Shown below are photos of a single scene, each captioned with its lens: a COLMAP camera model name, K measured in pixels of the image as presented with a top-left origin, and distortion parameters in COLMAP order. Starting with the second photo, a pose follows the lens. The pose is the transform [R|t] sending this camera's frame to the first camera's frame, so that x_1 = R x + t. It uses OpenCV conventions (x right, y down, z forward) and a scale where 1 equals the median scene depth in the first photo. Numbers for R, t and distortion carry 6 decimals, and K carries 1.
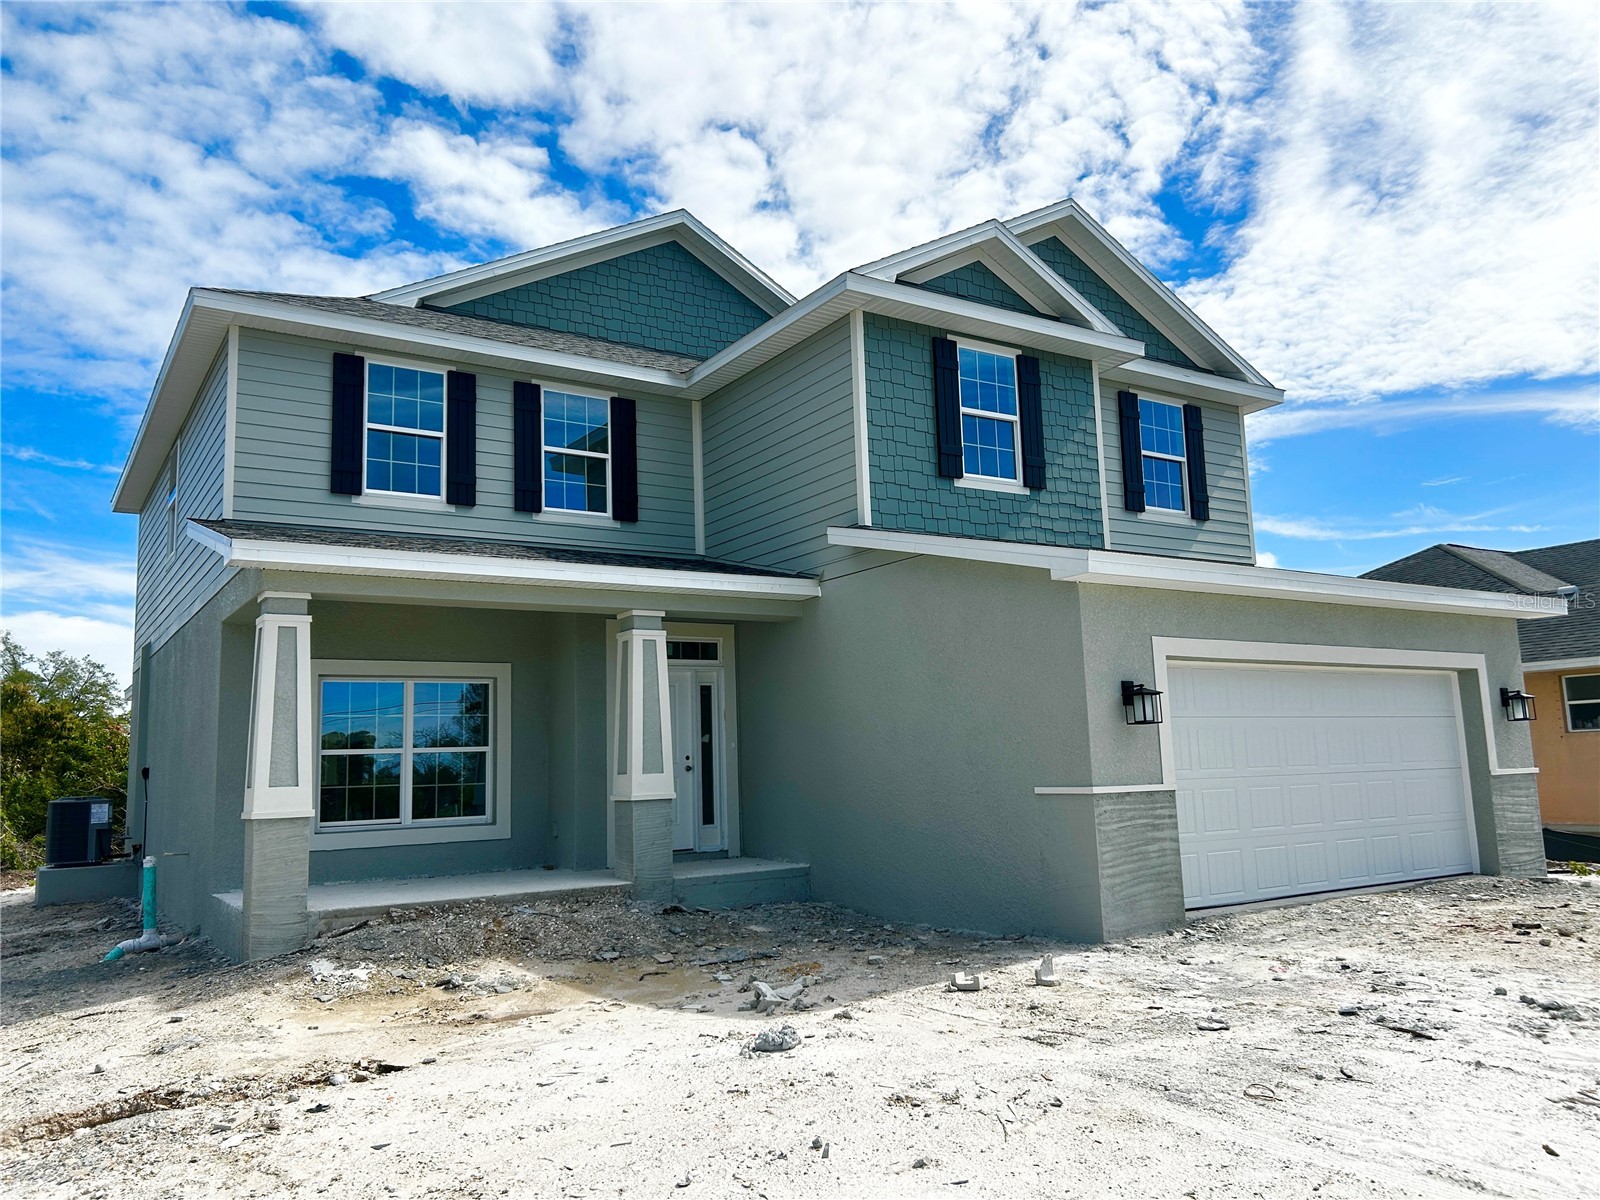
lens RADIAL K [[1229.1, 0, 811.6], [0, 1229.1, 596.7], [0, 0, 1]] dist [0.114947, -0.189972]
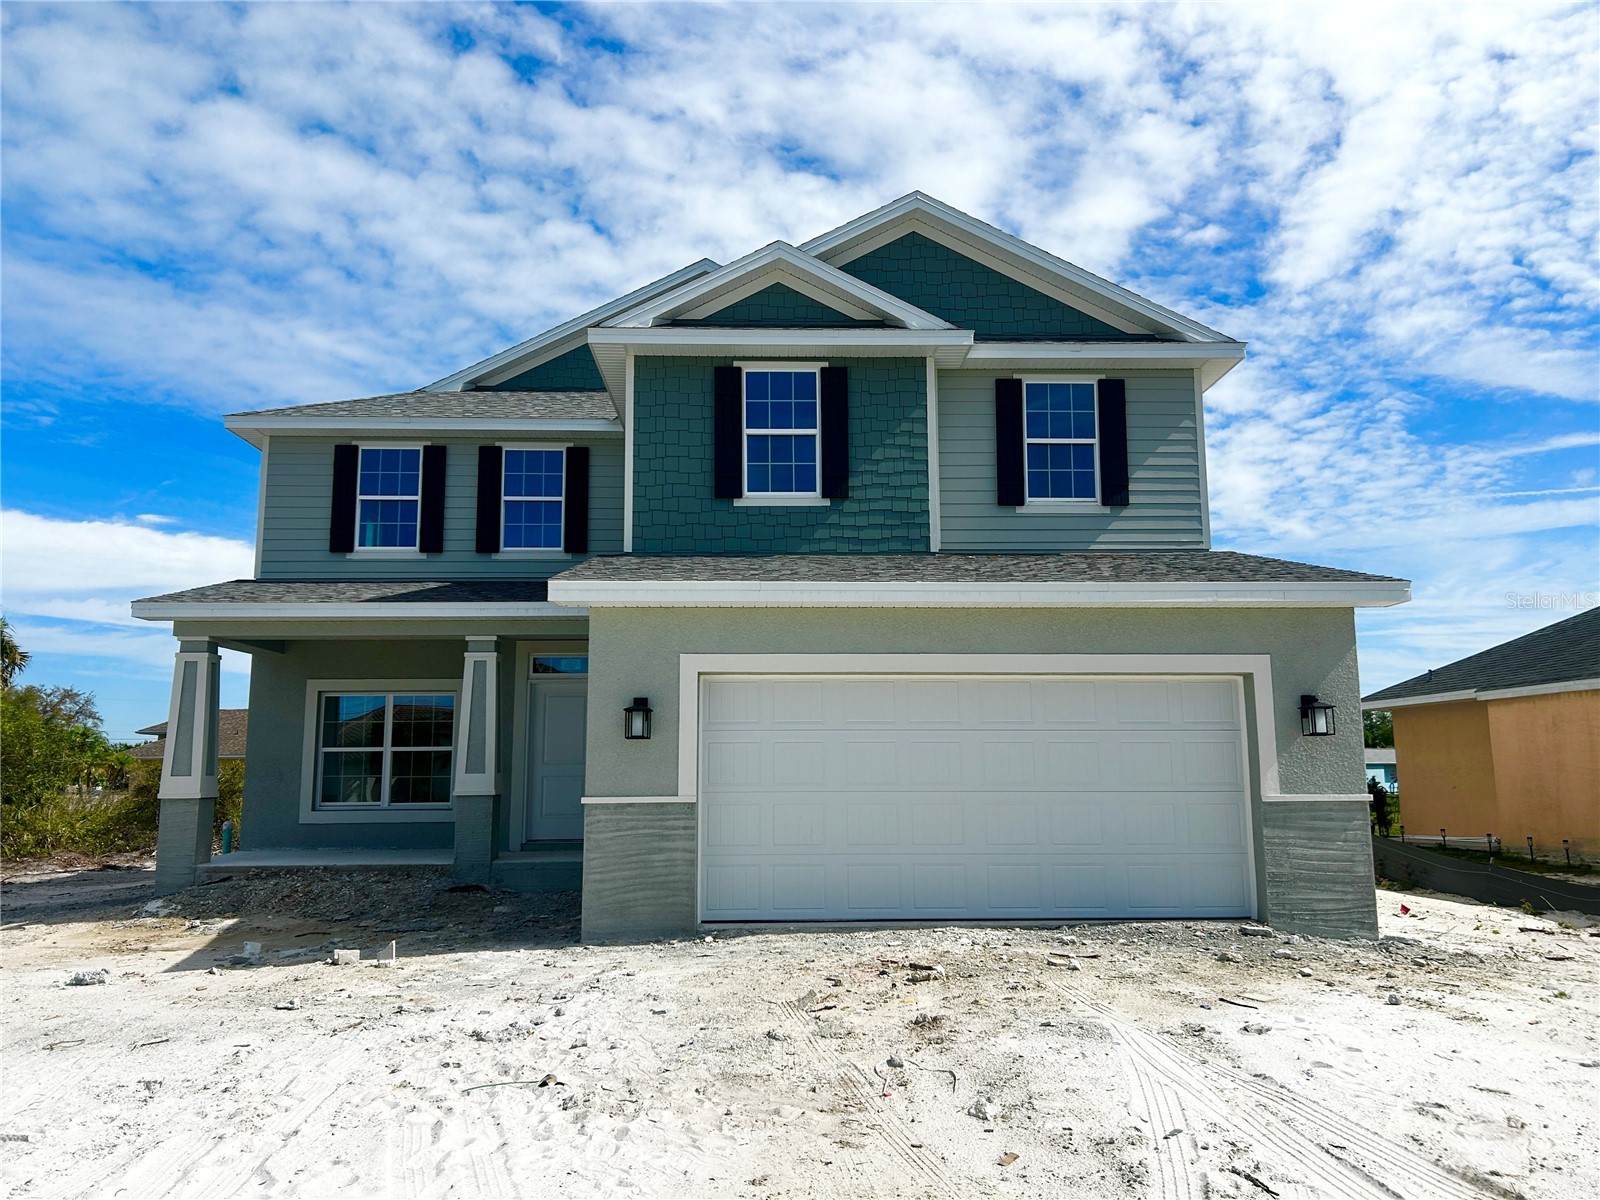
lens RADIAL K [[1229.1, 0, 811.6], [0, 1229.1, 596.7], [0, 0, 1]] dist [0.114947, -0.189972]
pose [[0.852835, -0.045500, -0.520195, 0.703338], [0.050764, 0.998702, -0.004129, -0.005002], [0.519708, -0.022886, 0.854038, 0.135422]]
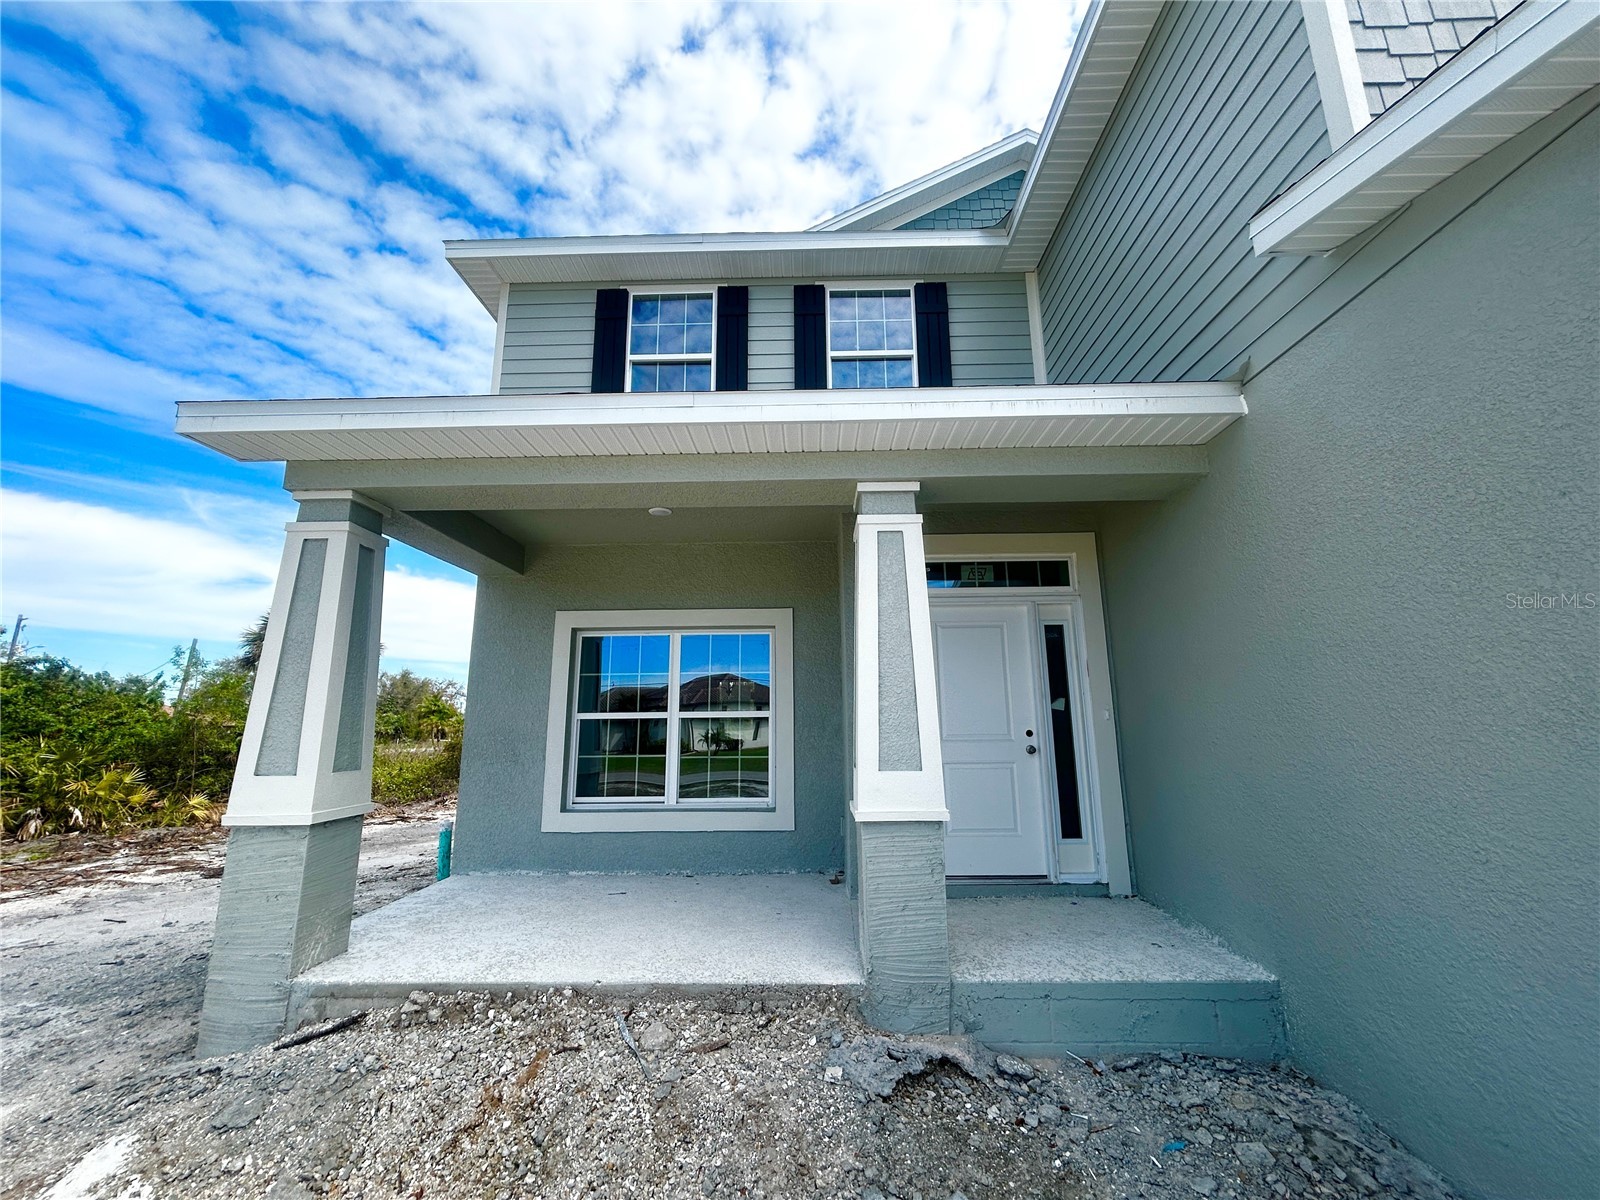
lens RADIAL K [[642.7, 0, 803.0], [0, 642.7, 601.6], [0, 0, 1]] dist [0.002504, 0.000181]
pose [[0.823331, -0.082319, -0.561560, -0.000688], [0.061761, 0.996545, -0.055532, 0.074912], [0.564191, 0.011038, 0.825570, 0.673682]]
